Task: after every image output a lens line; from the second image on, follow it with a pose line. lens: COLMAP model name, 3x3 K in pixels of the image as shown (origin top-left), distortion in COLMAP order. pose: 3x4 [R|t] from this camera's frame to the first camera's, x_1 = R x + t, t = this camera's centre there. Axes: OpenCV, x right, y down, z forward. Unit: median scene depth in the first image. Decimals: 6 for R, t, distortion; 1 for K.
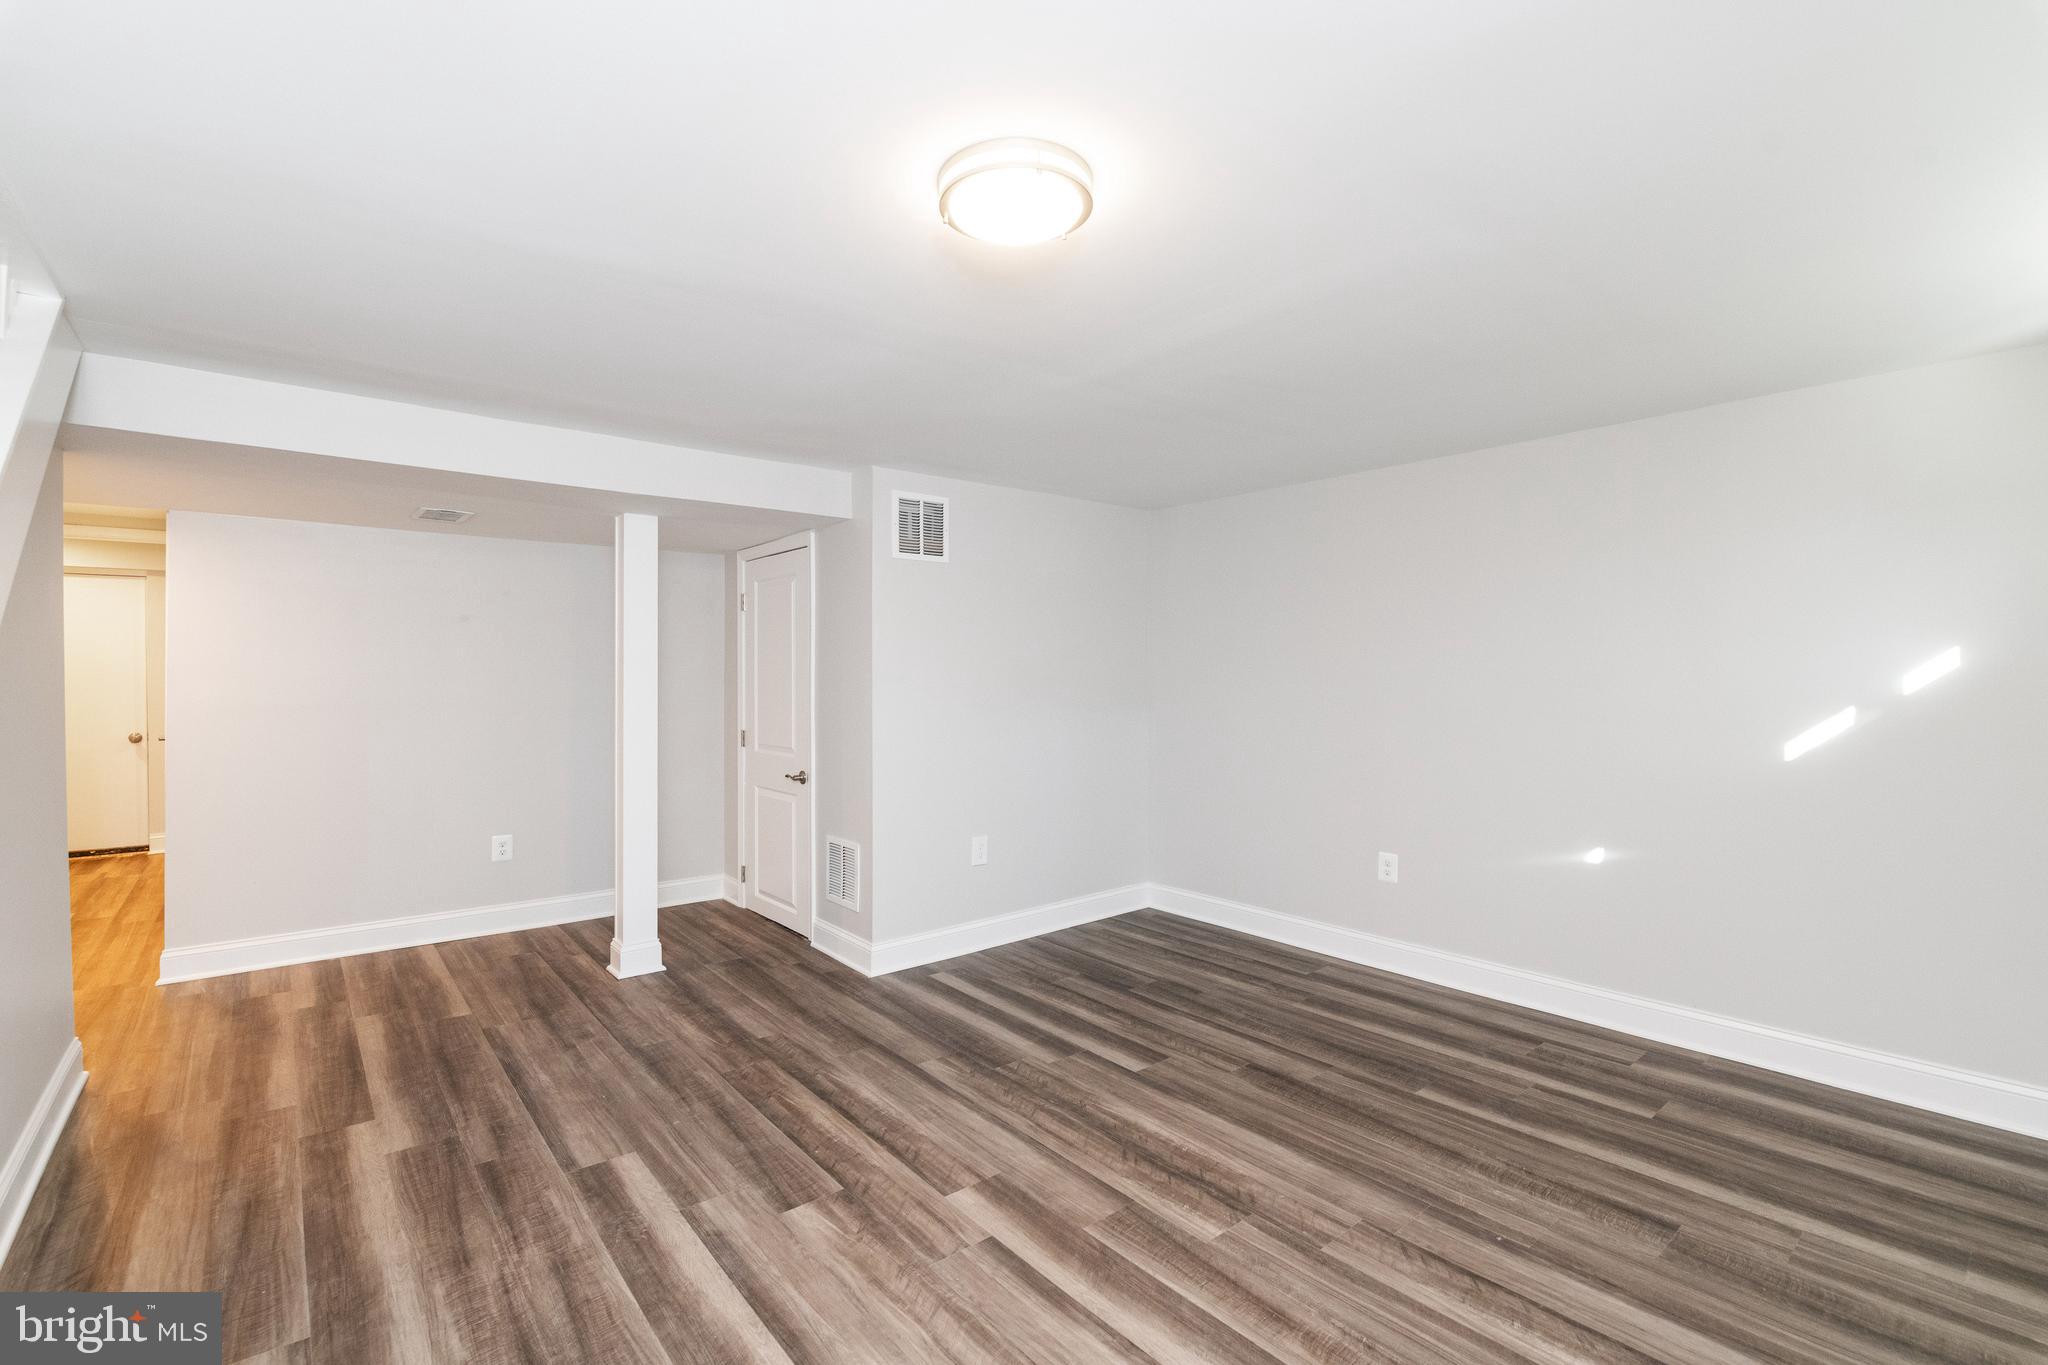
lens RADIAL K [[896.2, 0, 1021.1], [0, 896.2, 674.8], [0, 0, 1]] dist [-0.001206, -0.009583]
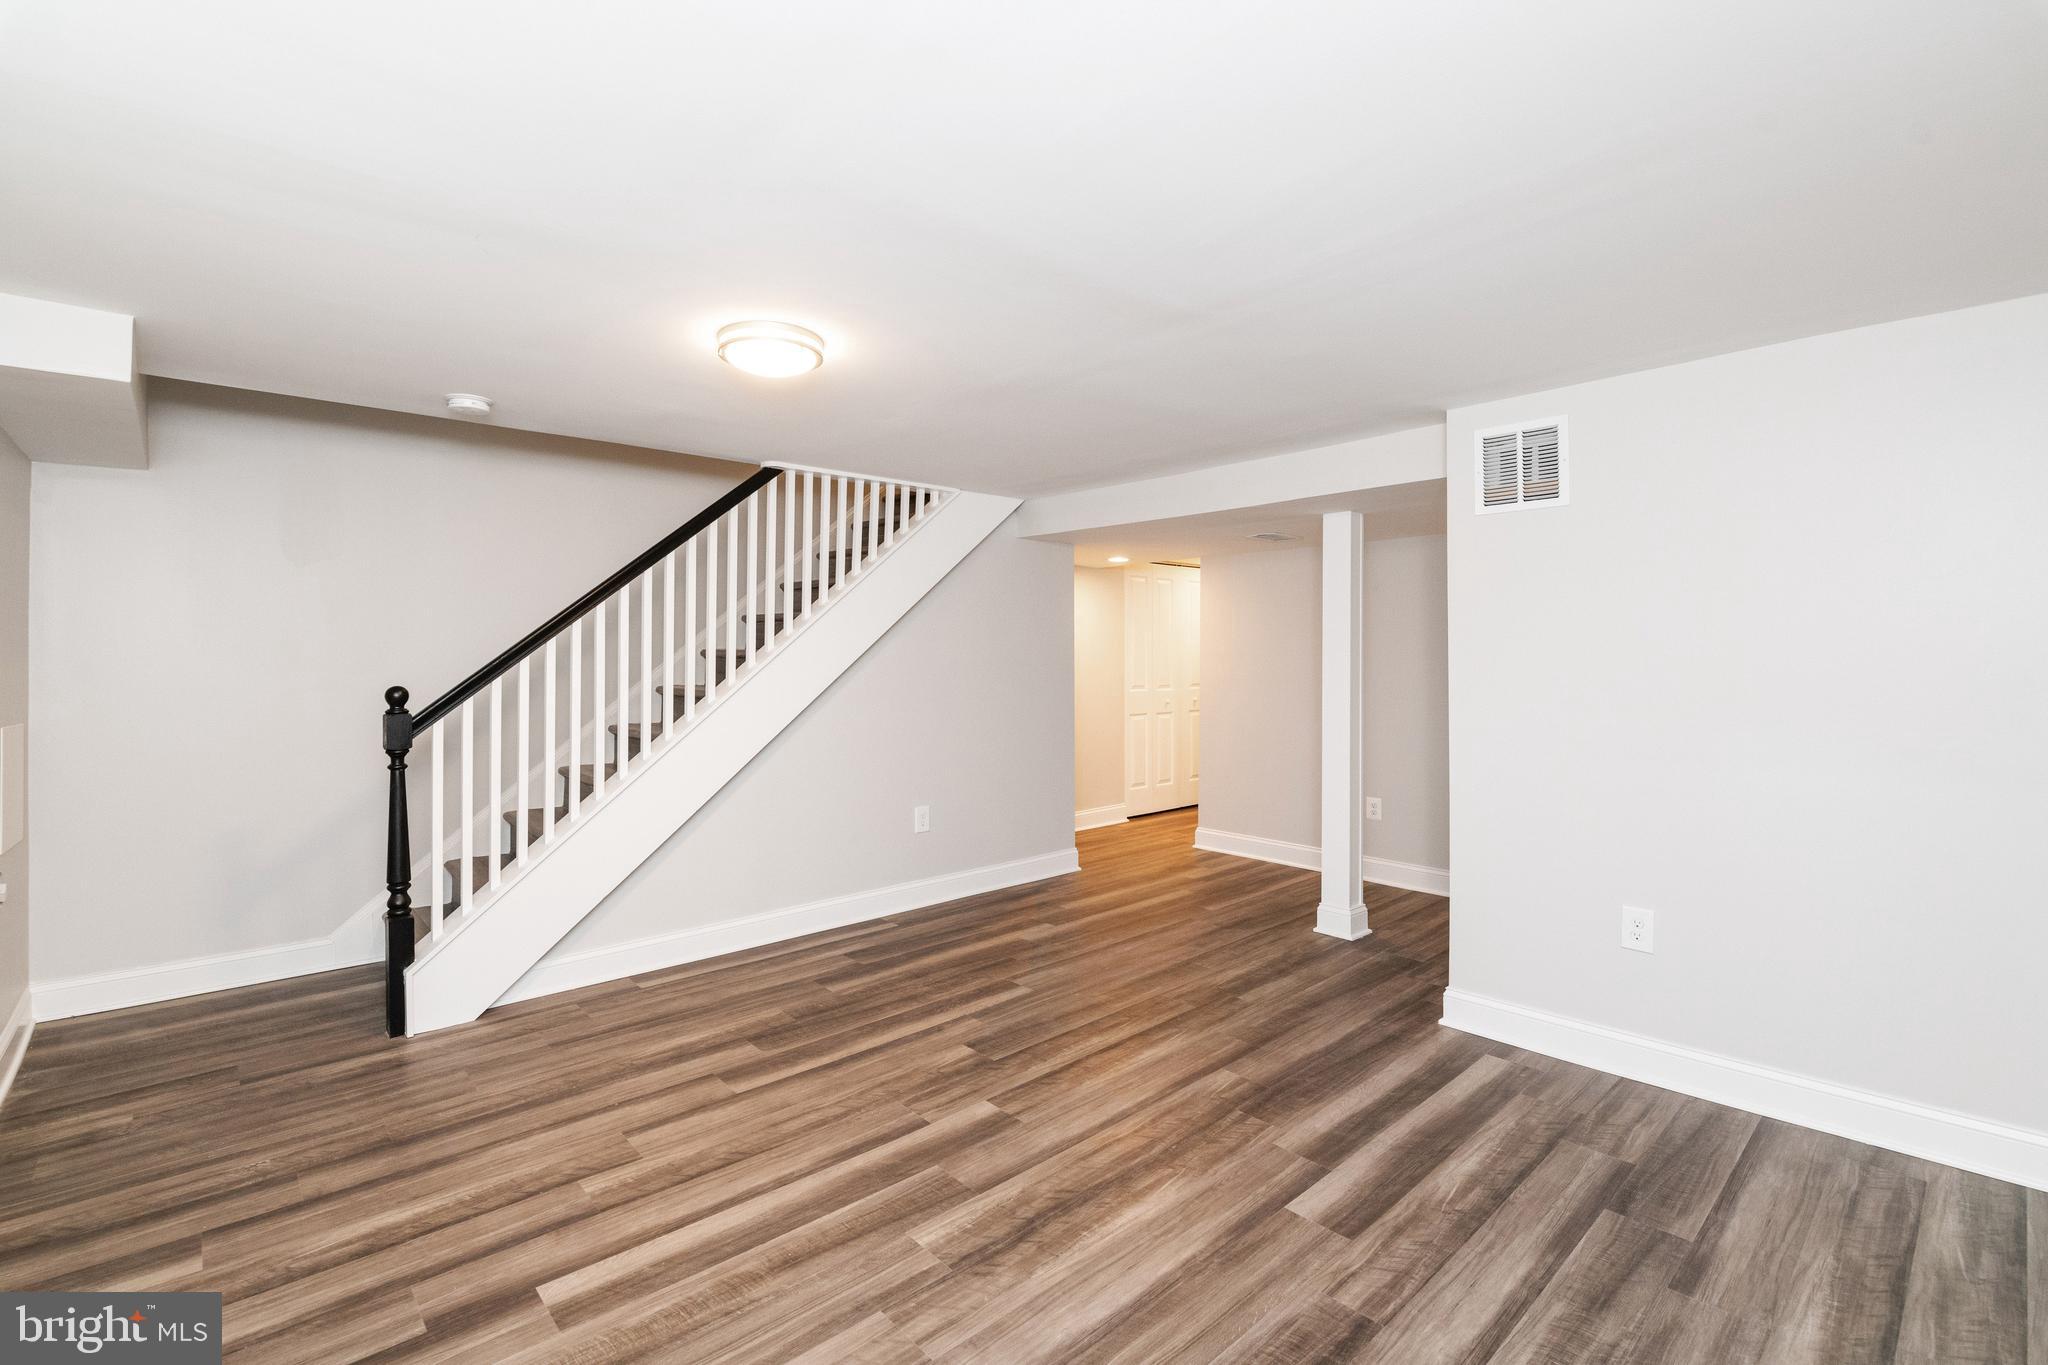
lens RADIAL K [[920.5, 0, 1054.6], [0, 920.5, 643.7], [0, 0, 1]] dist [0.001905, -0.009895]
pose [[0.059851, -0.014408, -0.998103, 1.006189], [0.004641, 0.999889, -0.014155, -0.009467], [0.998197, -0.003785, 0.059911, 0.884982]]
